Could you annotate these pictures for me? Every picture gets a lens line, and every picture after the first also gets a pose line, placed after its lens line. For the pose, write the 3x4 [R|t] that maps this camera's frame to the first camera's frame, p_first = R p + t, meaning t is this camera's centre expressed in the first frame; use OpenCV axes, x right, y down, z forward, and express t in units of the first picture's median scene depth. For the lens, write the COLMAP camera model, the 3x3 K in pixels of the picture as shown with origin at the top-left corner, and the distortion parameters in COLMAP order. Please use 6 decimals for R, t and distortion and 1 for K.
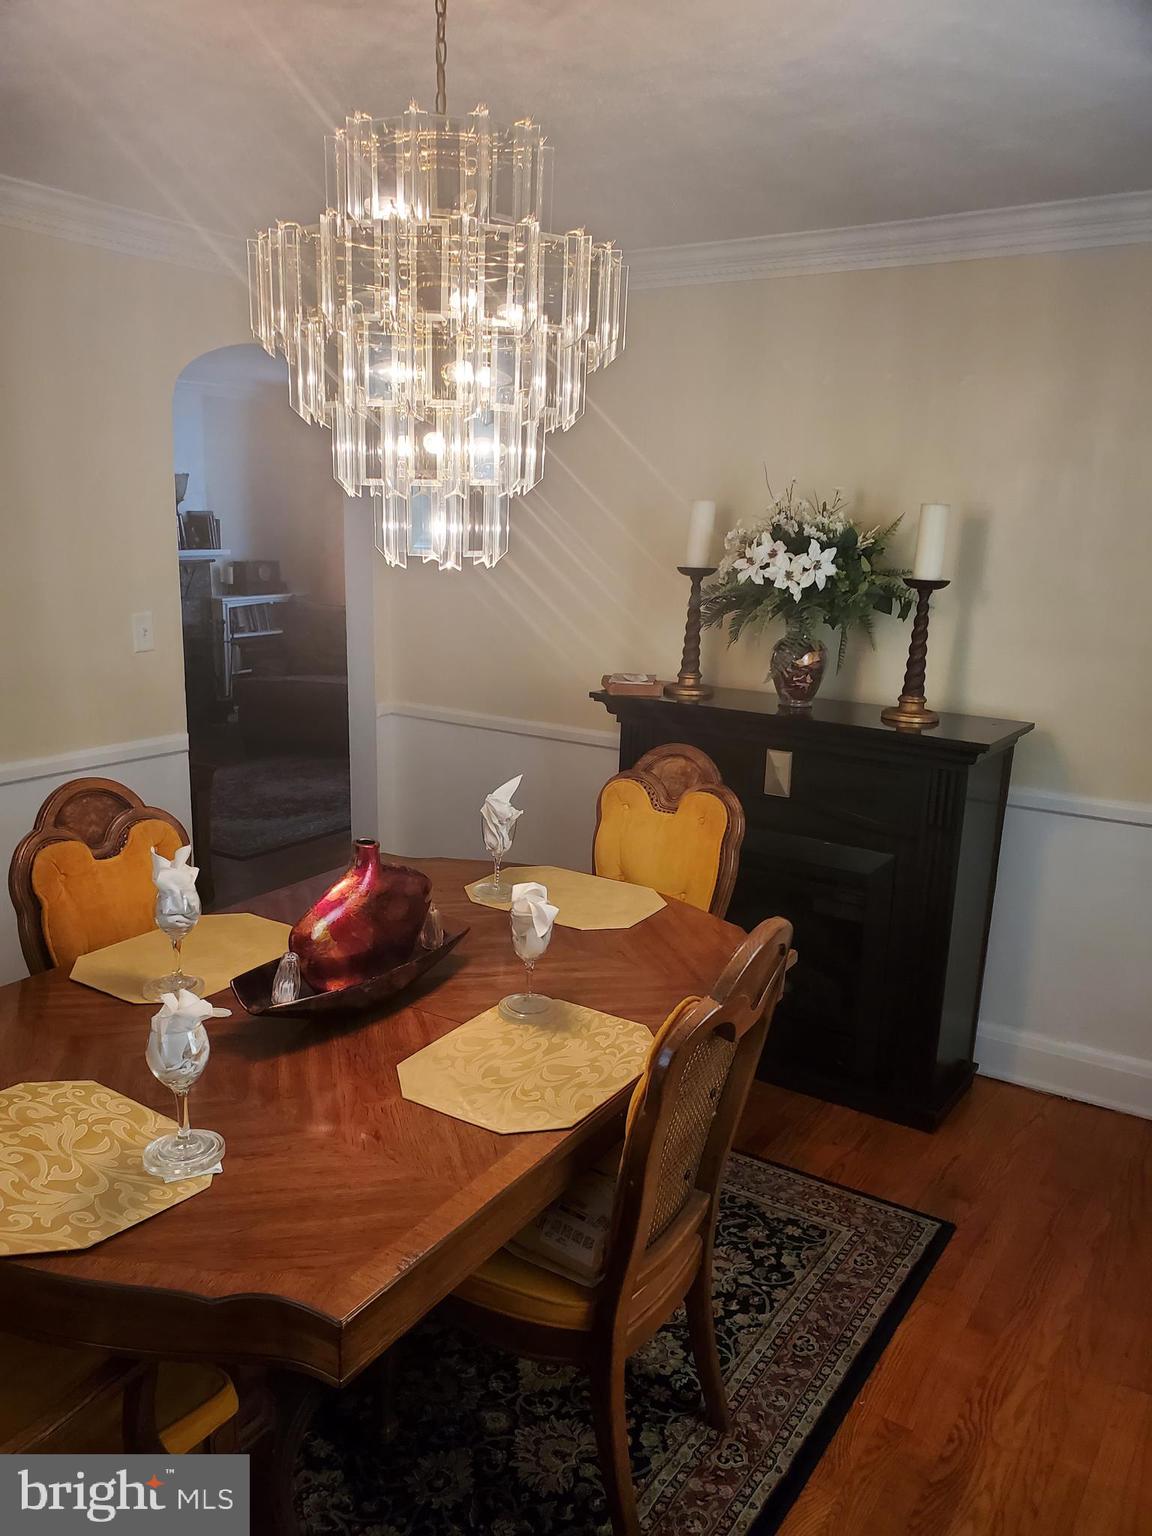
lens RADIAL K [[1192.2, 0, 576.0], [0, 1192.2, 768.0], [0, 0, 1]] dist [-0.002092, -0.002013]
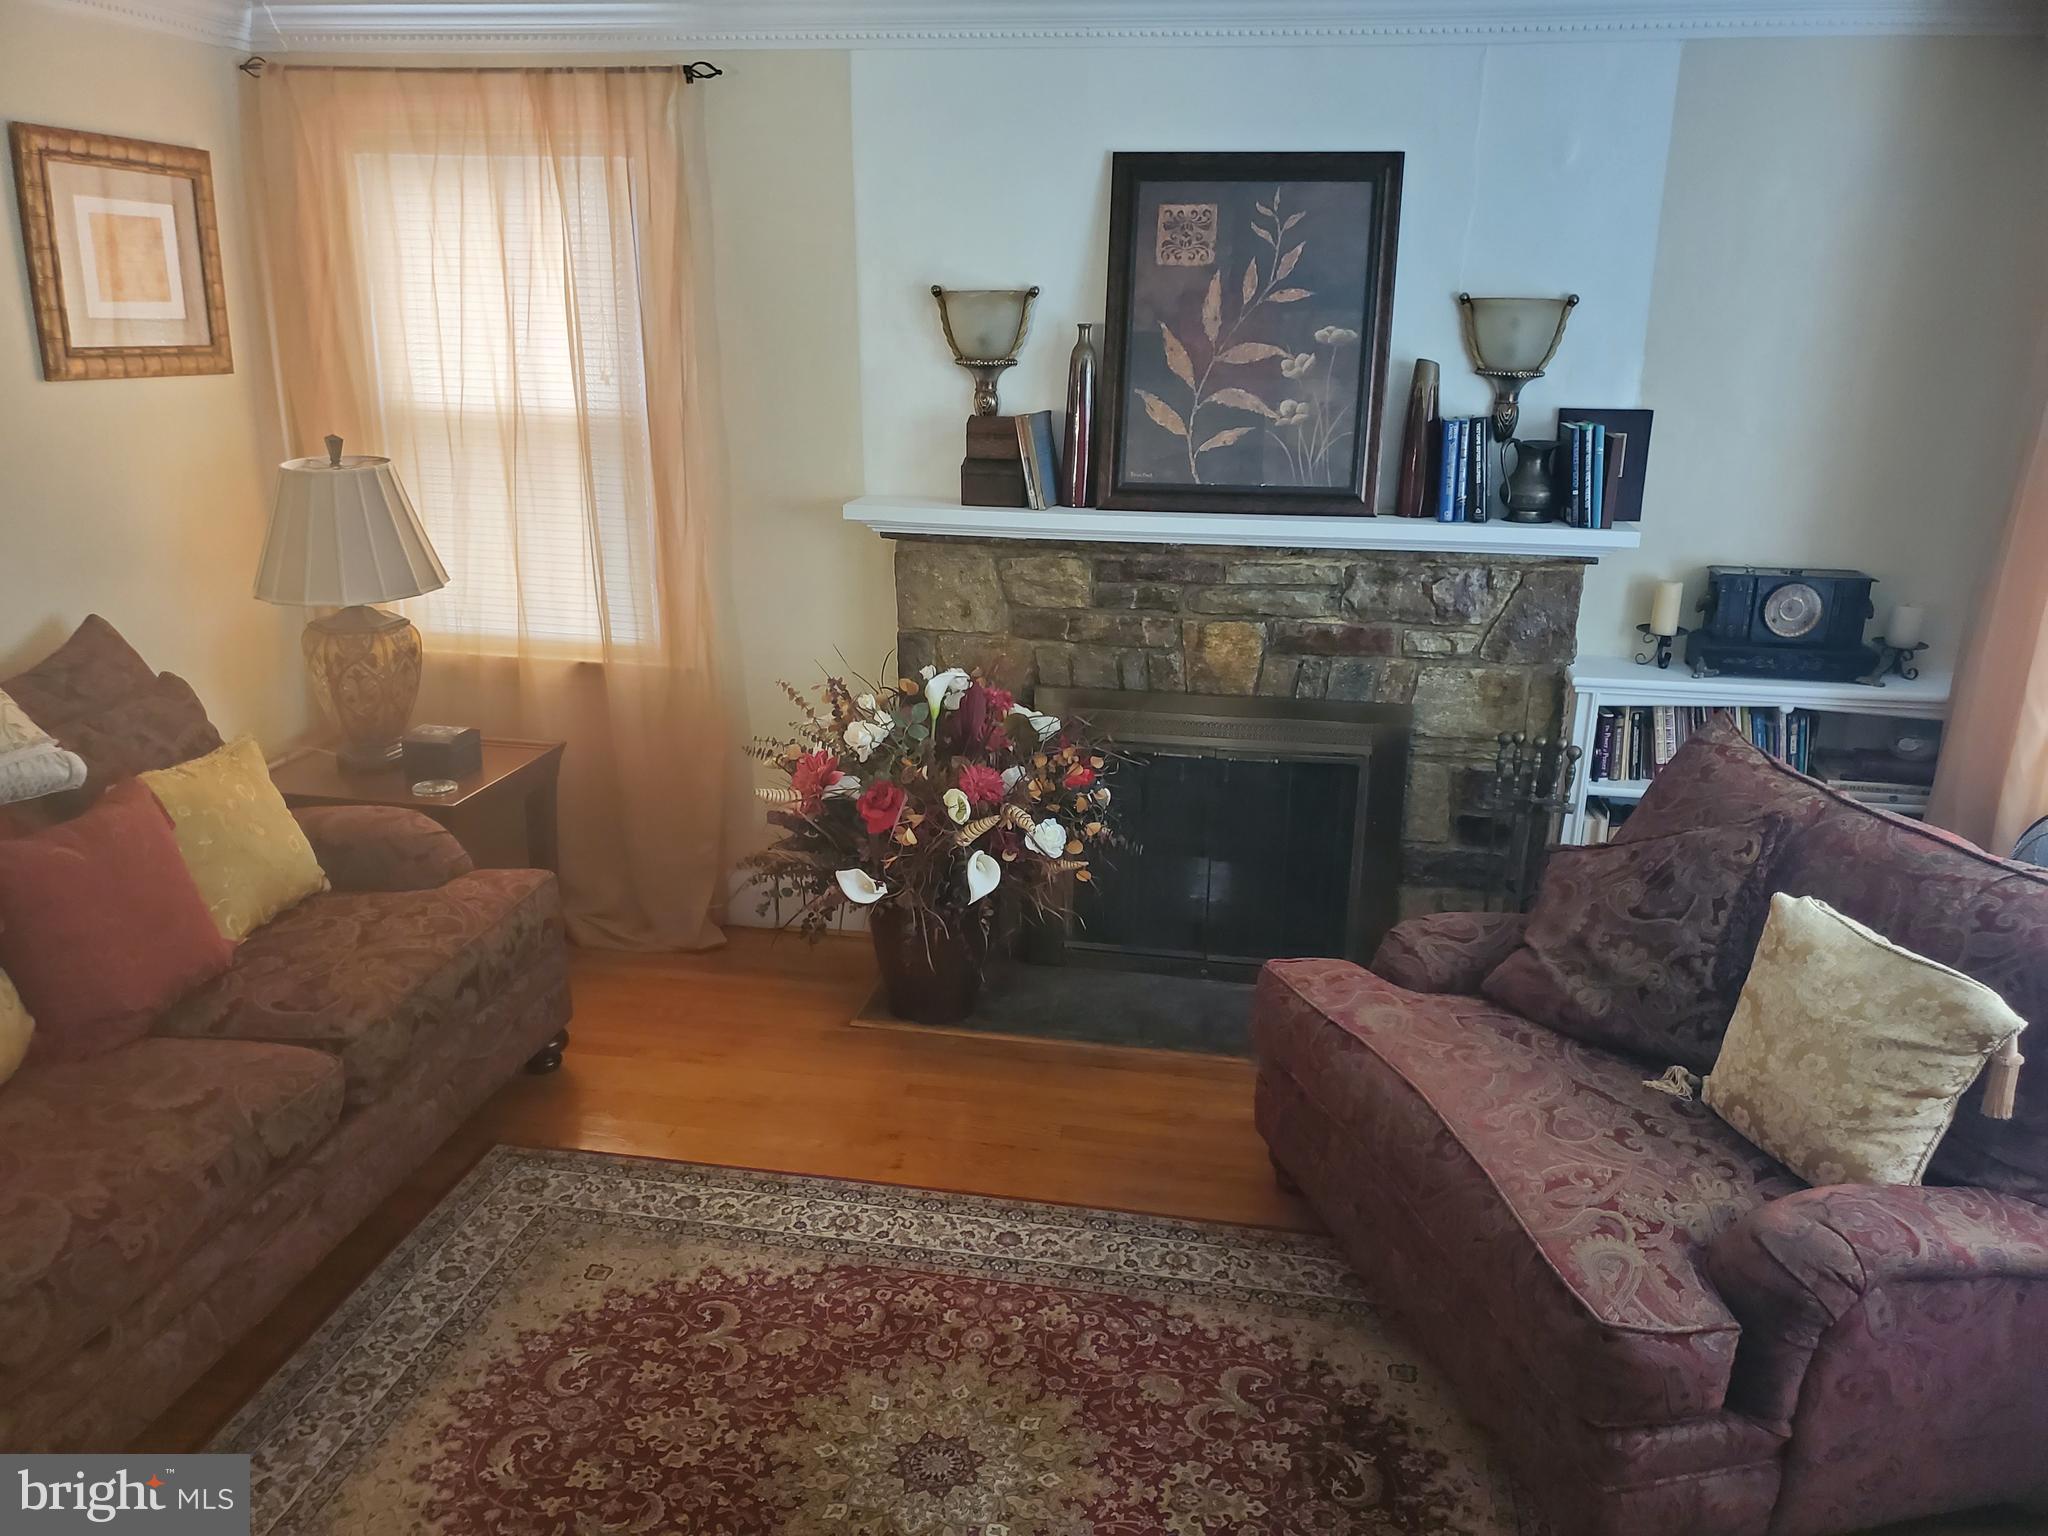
lens RADIAL K [[1589.6, 0, 1017.8], [0, 1589.6, 815.9], [0, 0, 1]] dist [-0.002092, -0.002013]
pose [[0.377742, 0.263848, -0.887522, 0.046538], [-0.203200, 0.958795, 0.198551, -0.158888], [0.903338, 0.105343, 0.415791, 0.671101]]
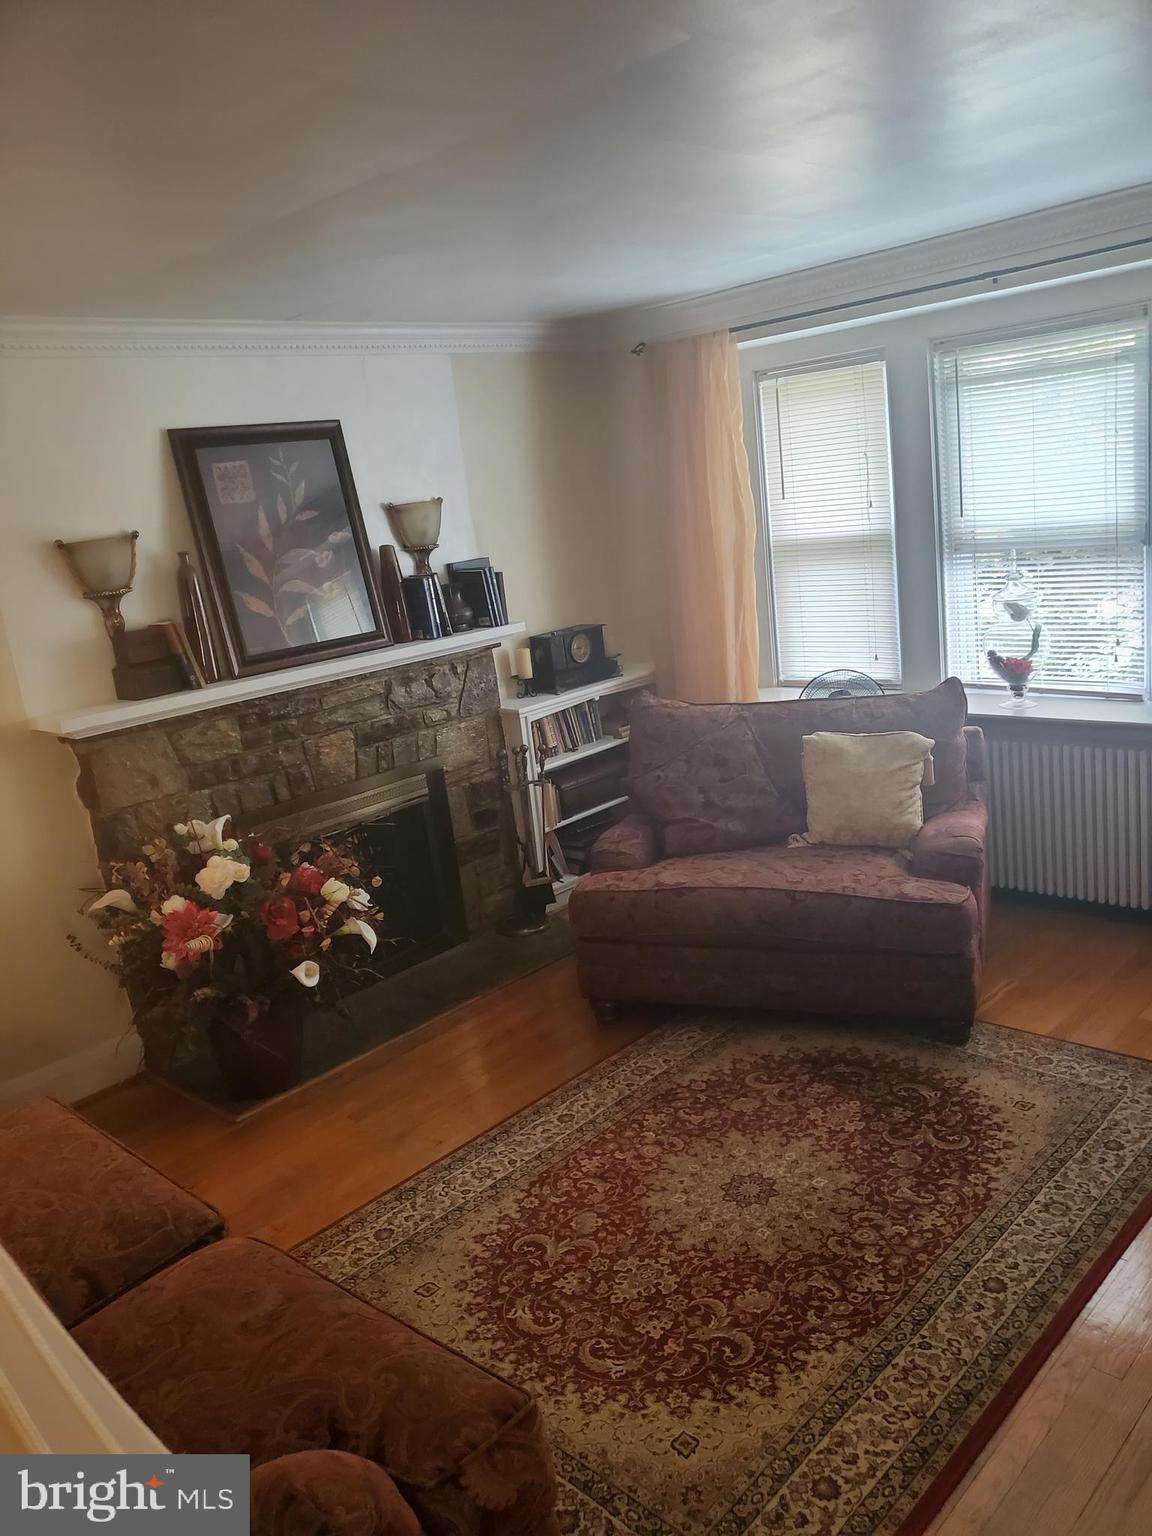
lens RADIAL K [[1165.1, 0, 576.0], [0, 1165.1, 768.0], [0, 0, 1]] dist [0.091540, -0.382926]
pose [[0.970601, -0.087485, -0.224231, -0.145363], [0.091836, 0.995733, 0.009029, -0.114691], [0.222484, -0.029356, 0.974494, 0.454796]]
